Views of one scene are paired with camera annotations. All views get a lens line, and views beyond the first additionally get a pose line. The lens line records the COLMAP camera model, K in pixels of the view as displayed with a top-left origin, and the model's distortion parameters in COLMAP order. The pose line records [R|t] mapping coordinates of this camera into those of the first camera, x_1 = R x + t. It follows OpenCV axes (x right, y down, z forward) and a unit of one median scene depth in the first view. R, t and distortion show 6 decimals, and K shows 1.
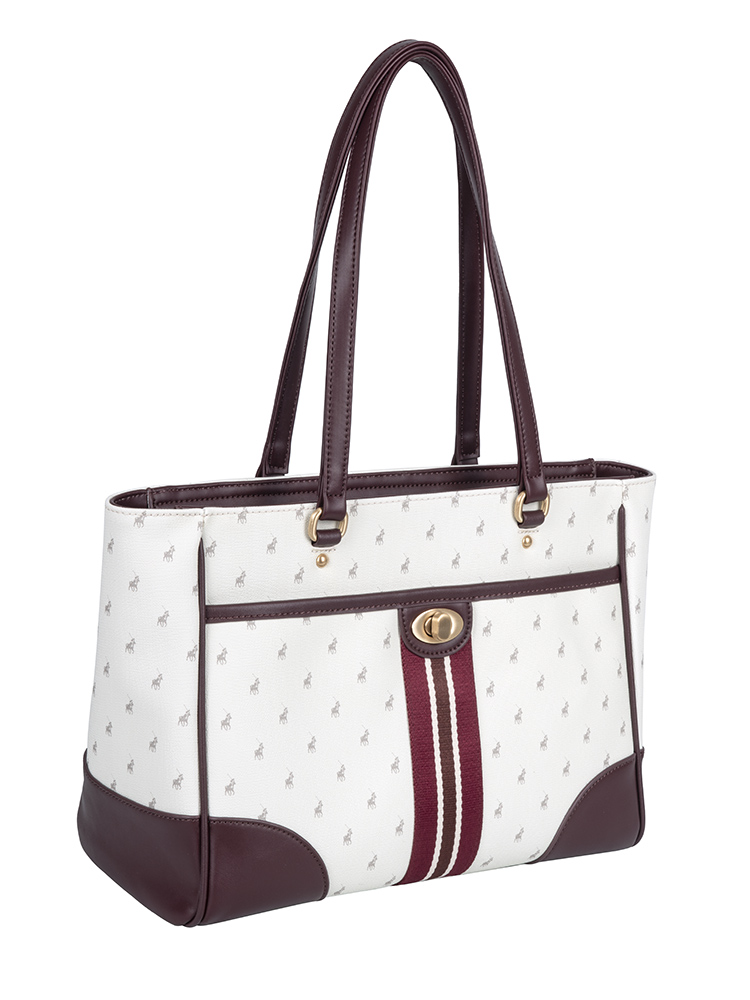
lens RADIAL K [[2037.0, 0, 375.0], [0, 2037.0, 500.0], [0, 0, 1]] dist [0.033209, 0.122772]
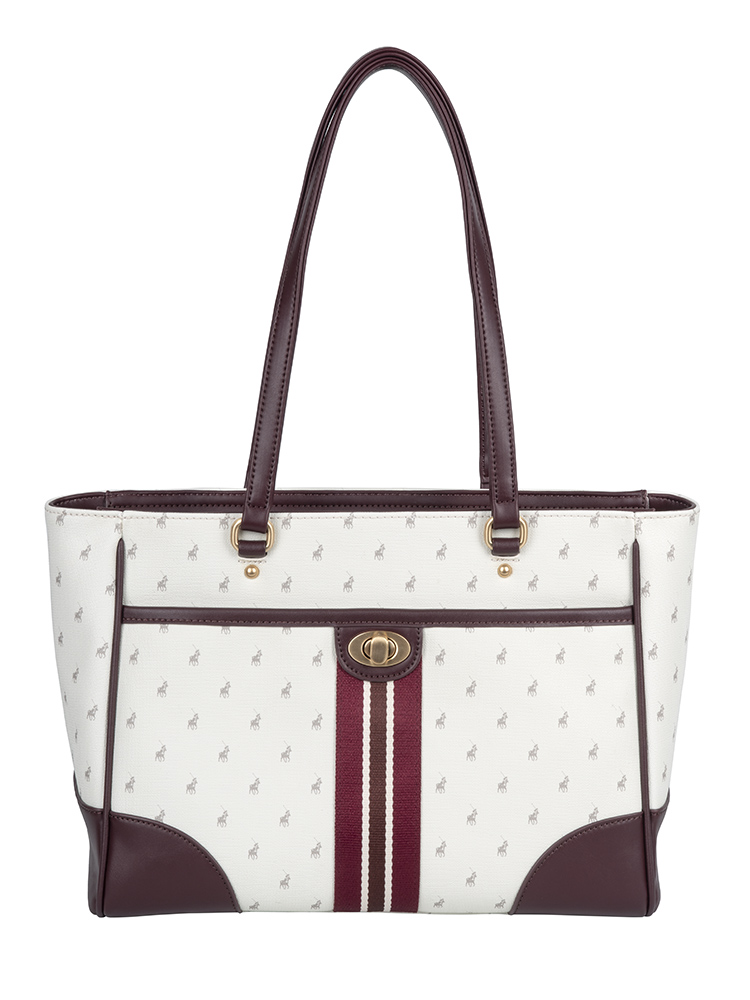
lens RADIAL K [[2037.0, 0, 375.0], [0, 2037.0, 500.0], [0, 0, 1]] dist [0.033209, 0.122772]
pose [[0.879184, 0.046472, -0.474211, 0.488131], [-0.060476, 0.998067, -0.014312, 0.005187], [0.472629, 0.041261, 0.880295, 0.143265]]
